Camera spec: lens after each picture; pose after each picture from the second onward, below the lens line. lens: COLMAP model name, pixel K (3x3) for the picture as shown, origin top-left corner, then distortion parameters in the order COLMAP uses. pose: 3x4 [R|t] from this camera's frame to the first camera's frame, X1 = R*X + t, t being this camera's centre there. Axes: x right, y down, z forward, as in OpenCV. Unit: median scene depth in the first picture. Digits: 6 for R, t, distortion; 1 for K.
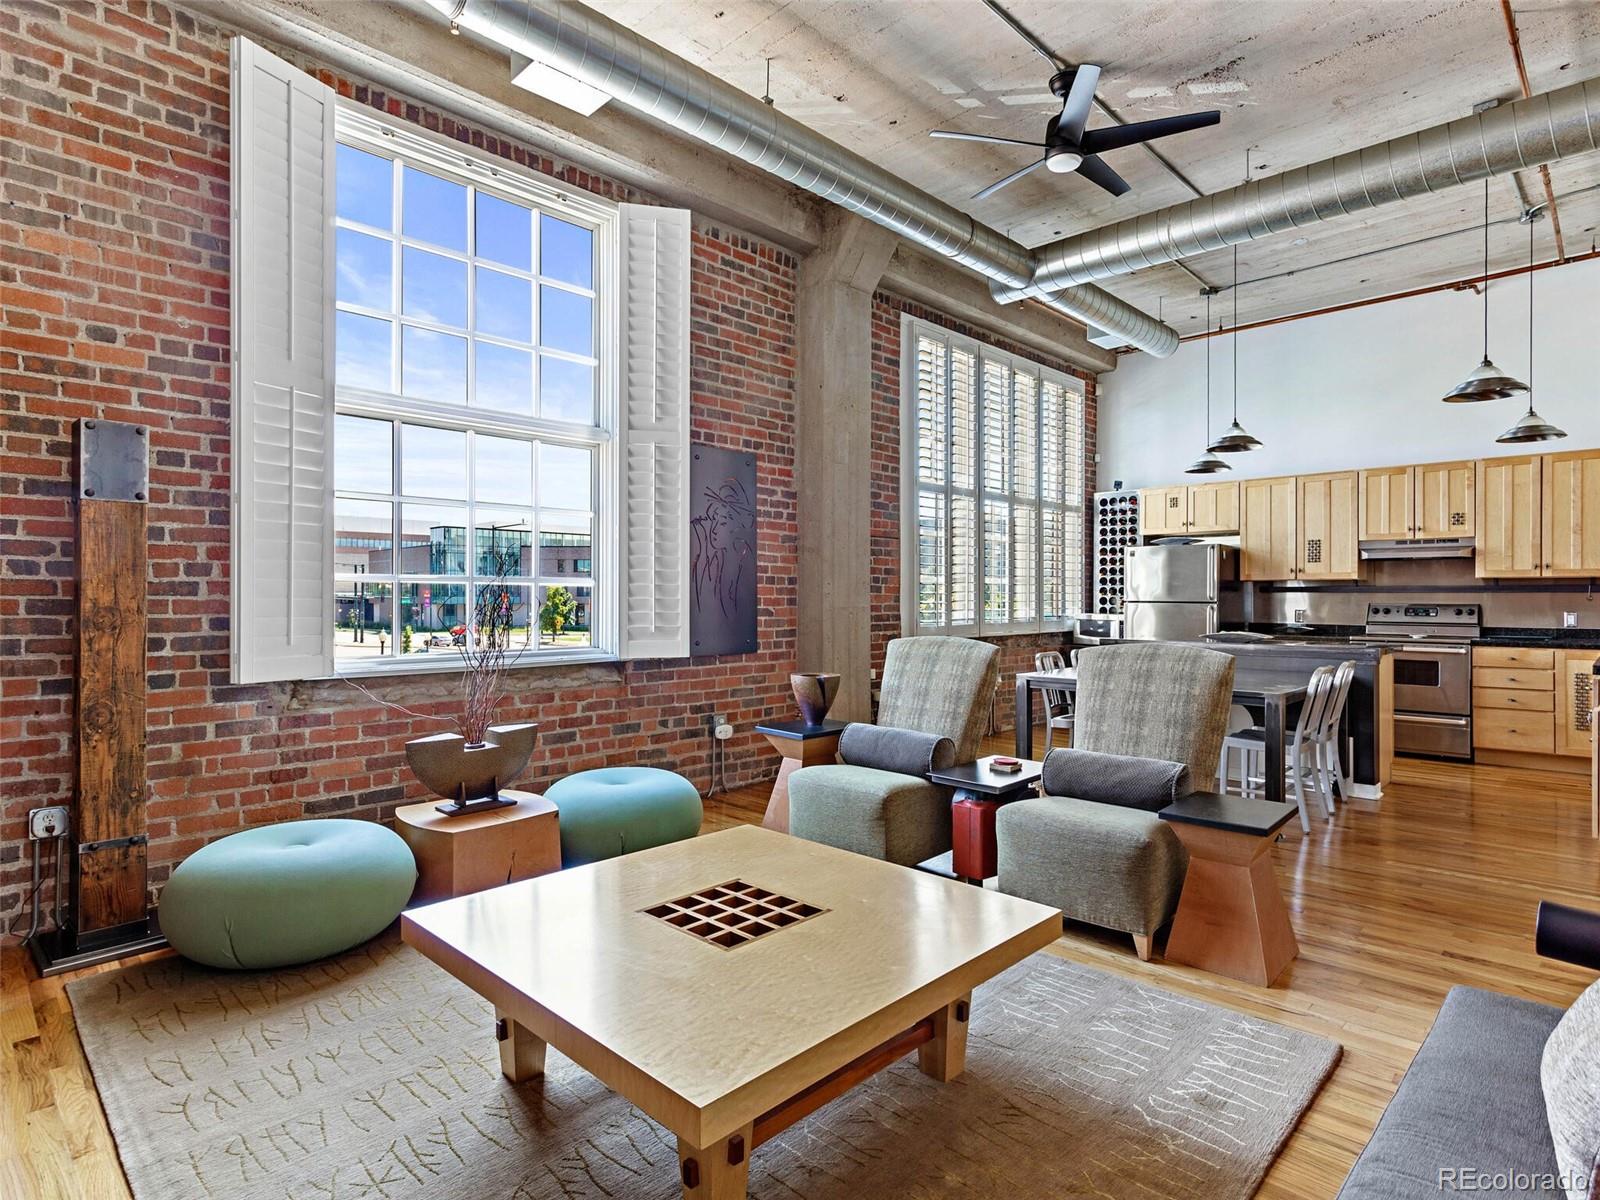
lens RADIAL K [[854.4, 0, 808.4], [0, 854.4, 591.8], [0, 0, 1]] dist [0.001516, 0.004833]
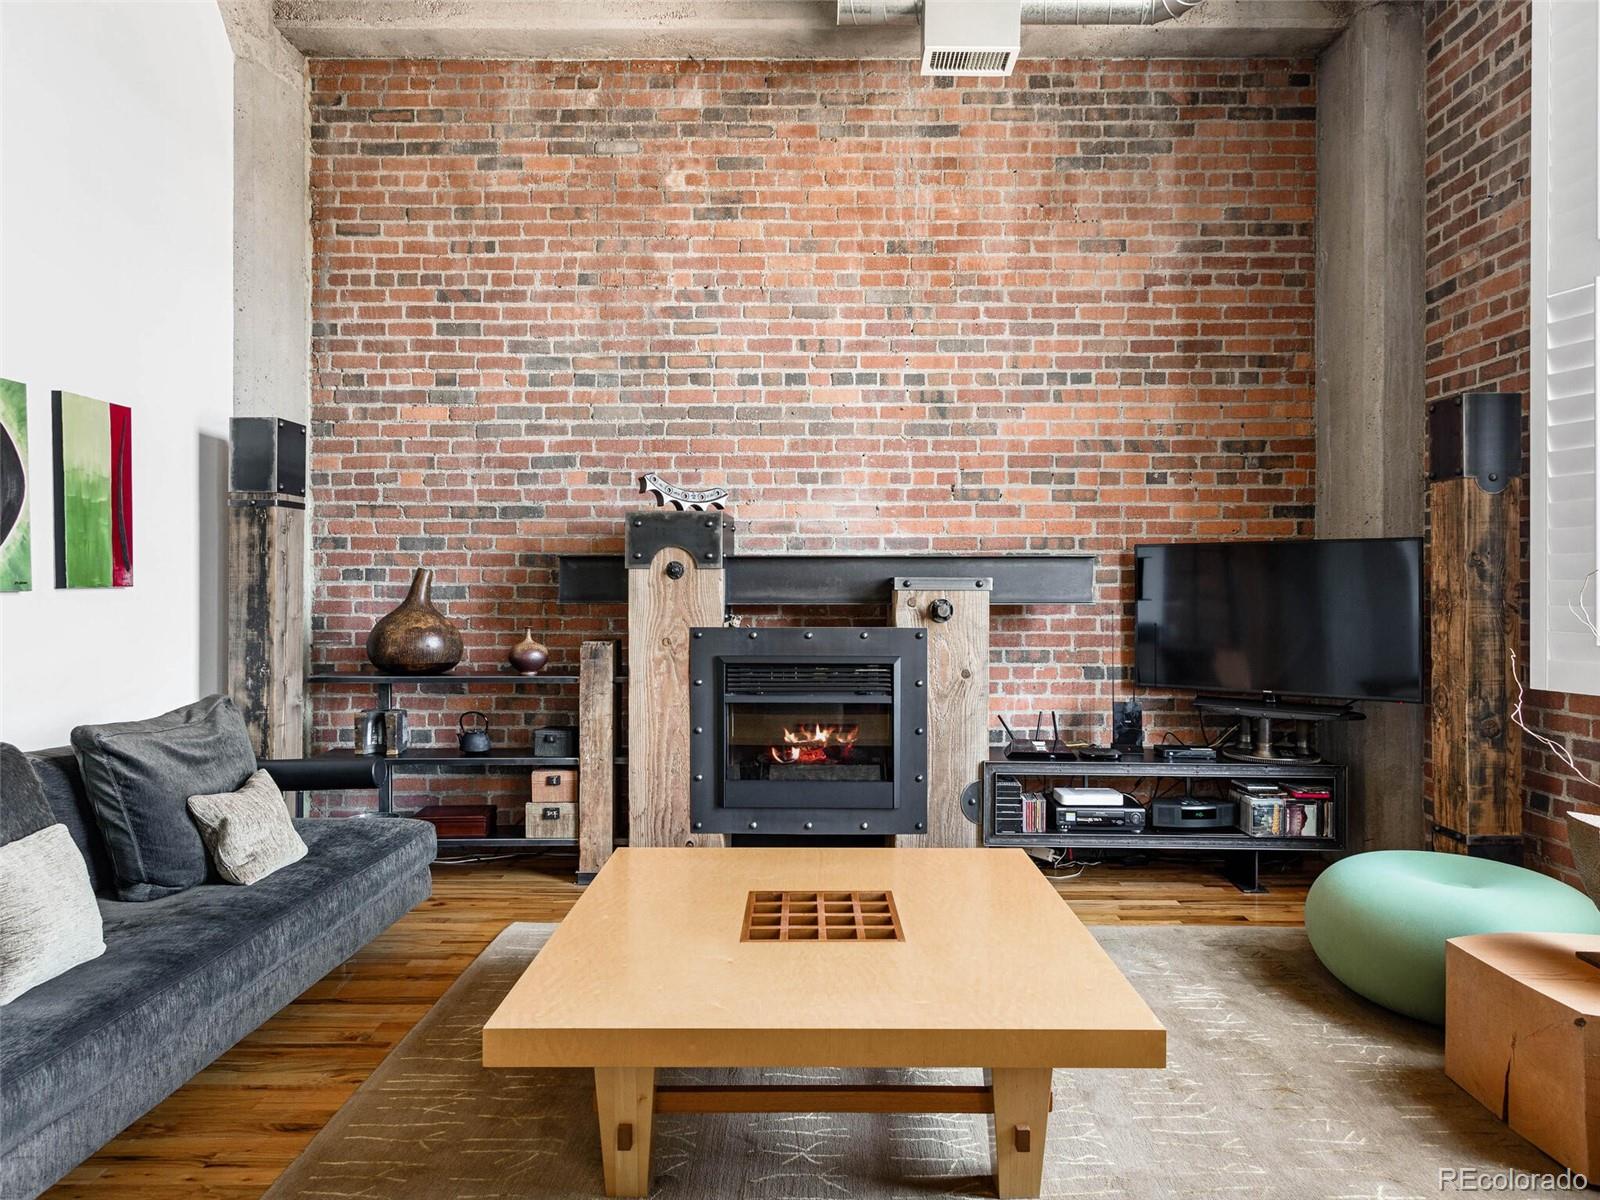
lens RADIAL K [[1001.0, 0, 810.4], [0, 1001.0, 581.1], [0, 0, 1]] dist [0.003742, 0.008265]
pose [[-0.722155, -0.006384, -0.691702, 0.234167], [0.000969, 0.999947, -0.010241, 0.009147], [0.691731, -0.008066, -0.722111, 0.622534]]
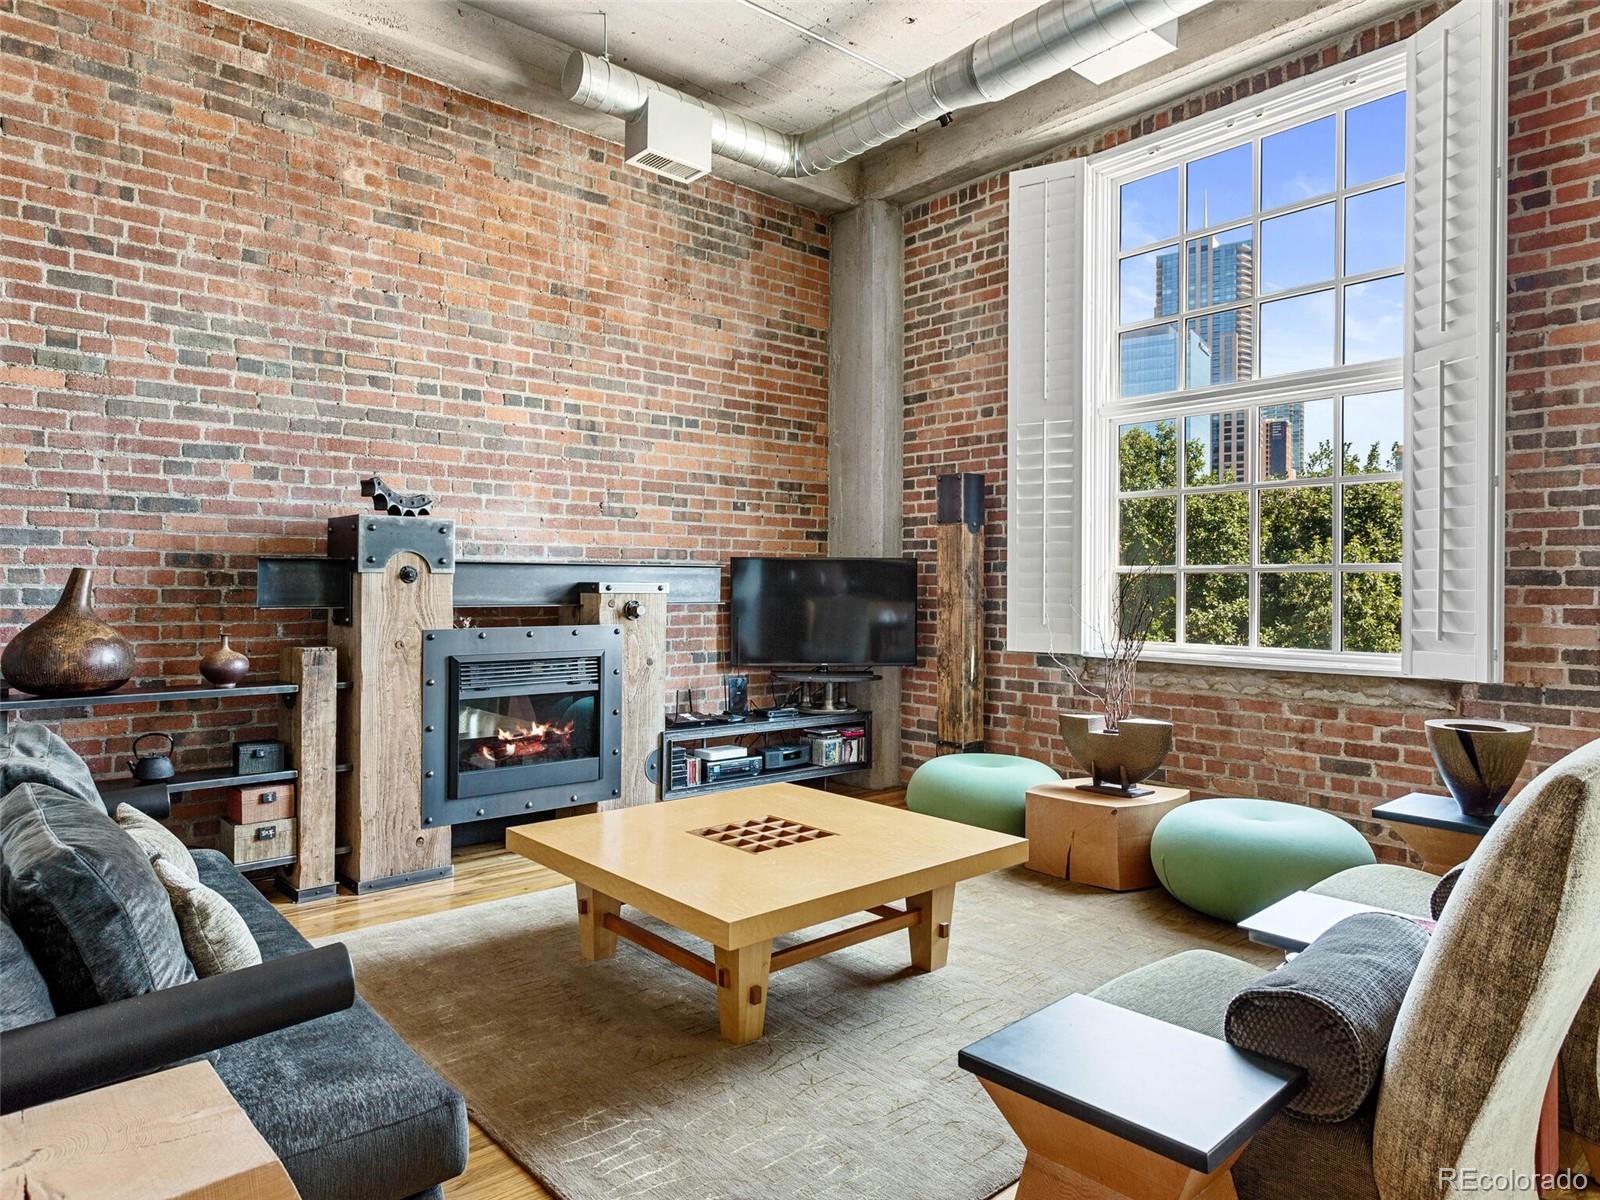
lens RADIAL K [[1001.0, 0, 797.7], [0, 1001.0, 577.8], [0, 0, 1]] dist [0.003742, 0.008265]
pose [[-0.079713, -0.008937, -0.996778, 0.484462], [-0.000469, 0.999960, -0.008928, 0.003527], [0.996818, -0.000244, -0.079714, 0.409278]]
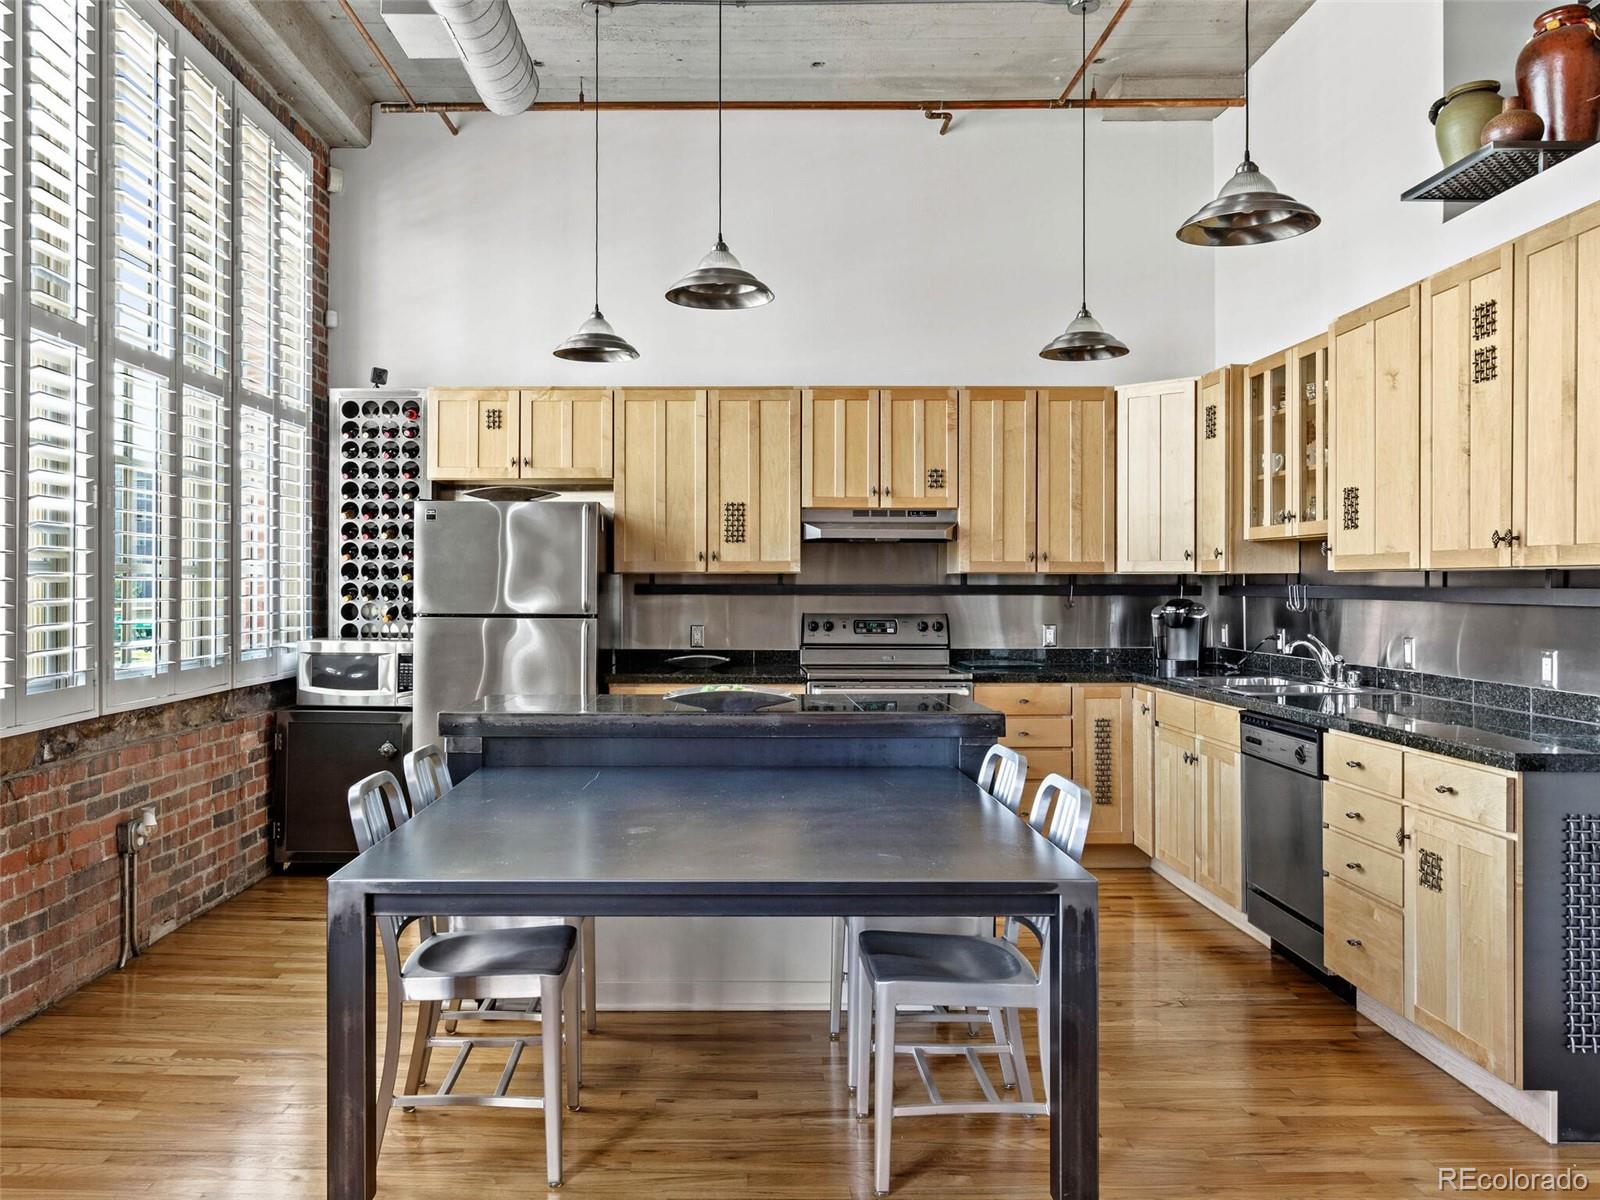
lens RADIAL K [[1202.5, 0, 719.6], [0, 1202.5, 577.7], [0, 0, 1]] dist [-0.008384, 0.005910]
pose [[0.729150, 0.004737, 0.684338, 0.041853], [-0.004196, 0.999988, -0.002451, -0.010380], [-0.684341, -0.001084, 0.729161, 0.490719]]
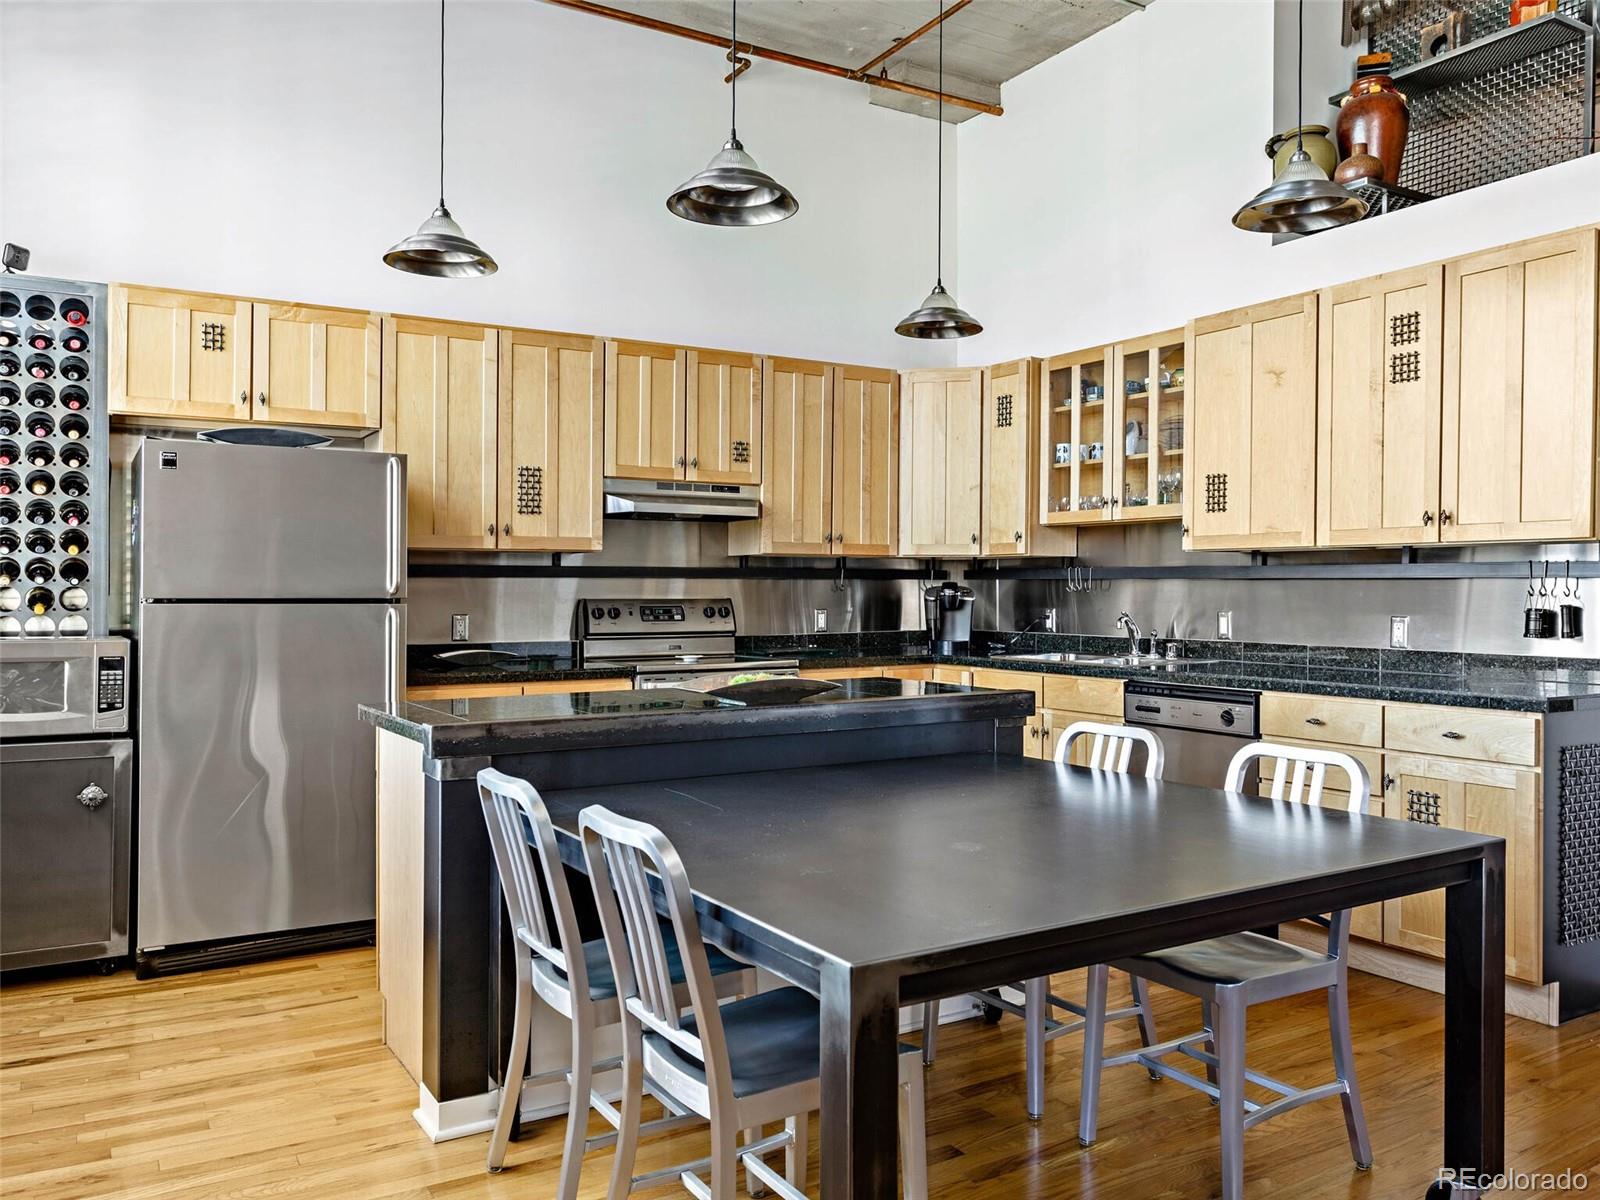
lens RADIAL K [[1245.4, 0, 795.6], [0, 1245.4, 565.7], [0, 0, 1]] dist [0.004936, 0.006570]
pose [[0.264879, 0.016590, 0.964139, -0.045870], [-0.004707, 0.999862, -0.015912, 0.005541], [-0.964270, -0.000323, 0.264920, 0.780017]]
